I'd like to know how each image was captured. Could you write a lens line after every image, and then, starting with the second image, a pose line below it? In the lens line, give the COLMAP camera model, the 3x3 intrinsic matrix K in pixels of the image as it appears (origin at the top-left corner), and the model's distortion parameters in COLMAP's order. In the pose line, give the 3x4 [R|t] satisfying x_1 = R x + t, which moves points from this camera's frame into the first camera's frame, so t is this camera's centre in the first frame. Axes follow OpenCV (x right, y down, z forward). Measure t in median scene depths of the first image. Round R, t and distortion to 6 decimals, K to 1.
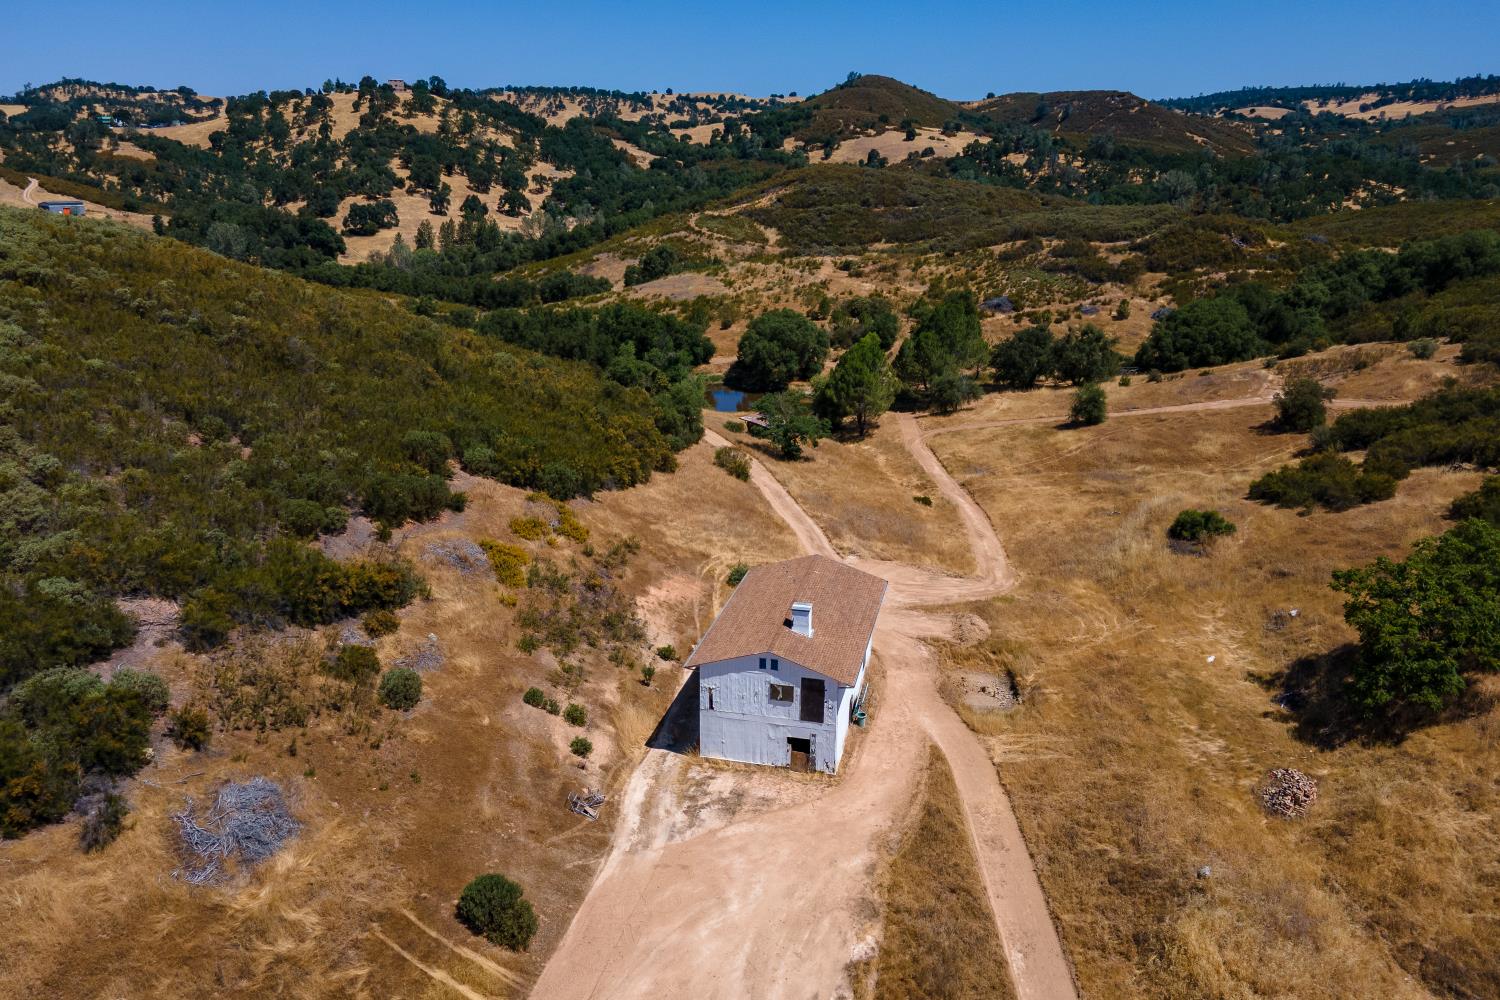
lens RADIAL K [[1095.6, 0, 739.2], [0, 1095.6, 555.3], [0, 0, 1]] dist [0.034102, 0.004537]
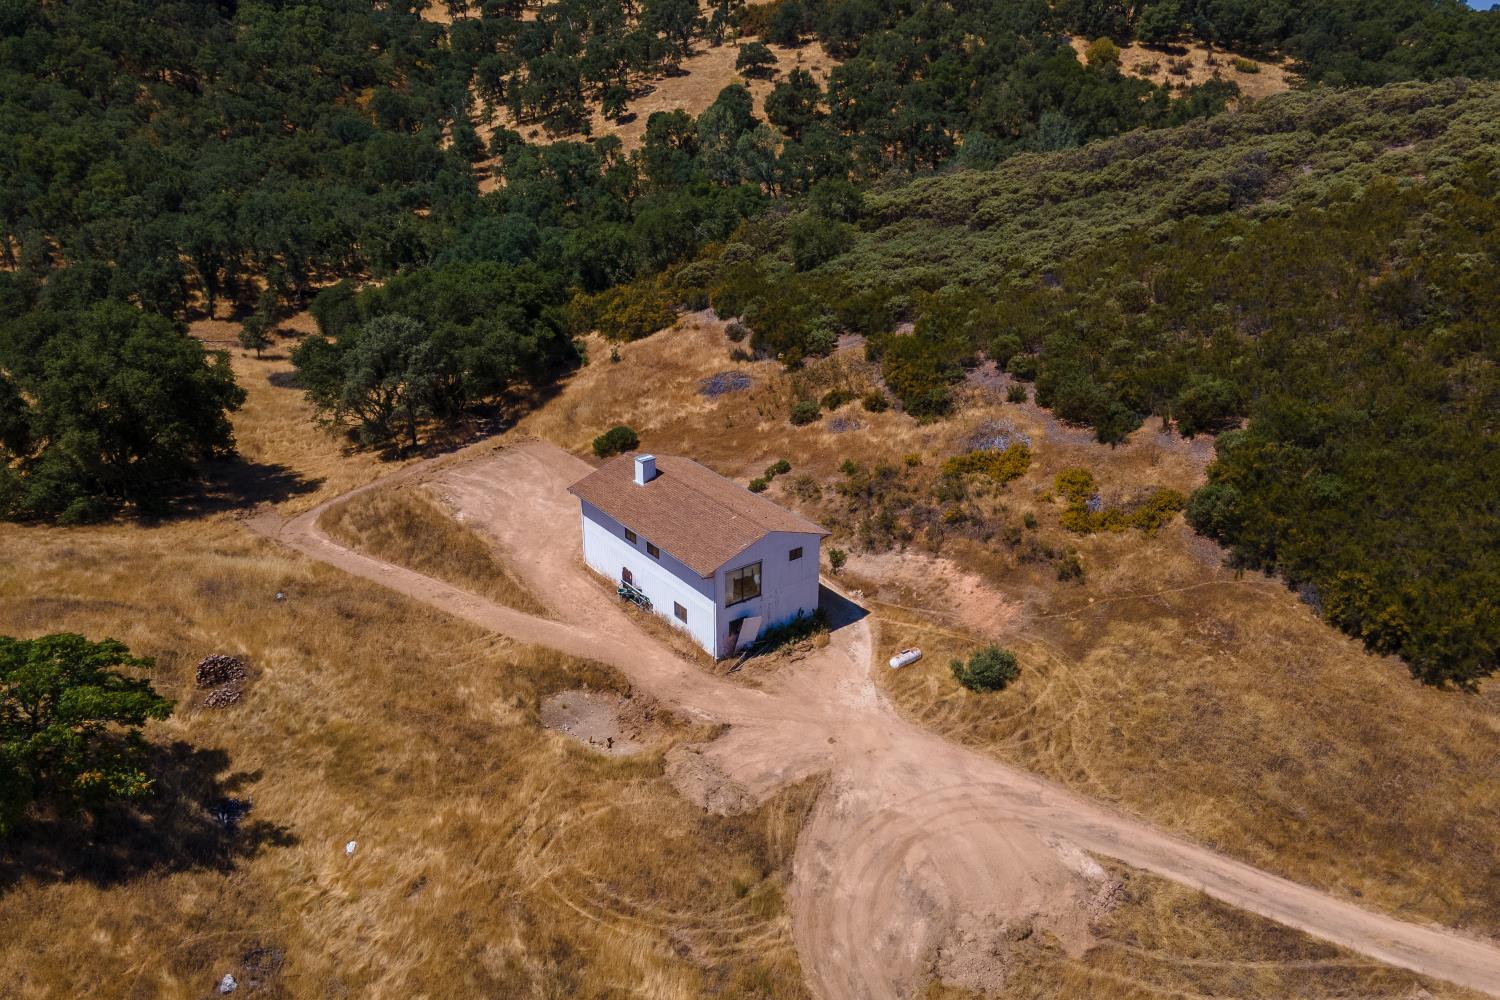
lens RADIAL K [[1090.6, 0, 743.9], [0, 1090.6, 437.5], [0, 0, 1]] dist [0.032317, 0.025266]
pose [[-0.632582, 0.263840, -0.728168, 0.120703], [-0.270092, 0.806012, 0.526683, -0.088524], [0.725872, 0.529843, -0.438608, 0.231653]]
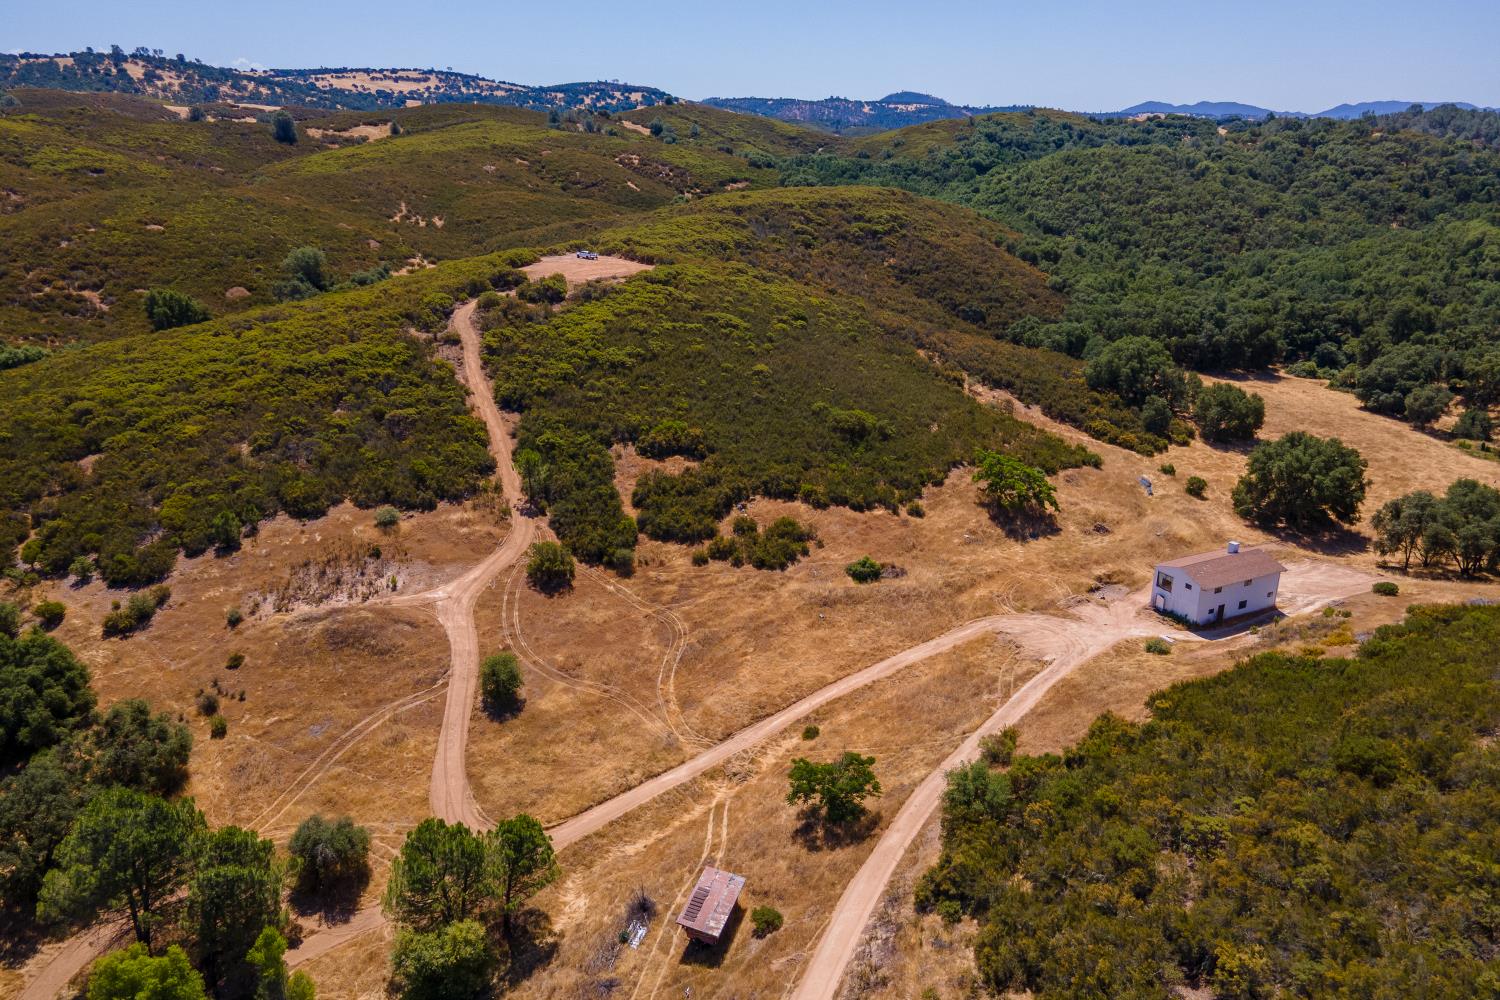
lens RADIAL K [[1090.6, 0, 741.6], [0, 1090.6, 495.2], [0, 0, 1]] dist [0.032317, 0.025266]
pose [[-0.657883, -0.249746, 0.710505, -0.138978], [0.246583, 0.819984, 0.516549, -0.234839], [-0.711609, 0.515027, -0.477870, 0.430651]]
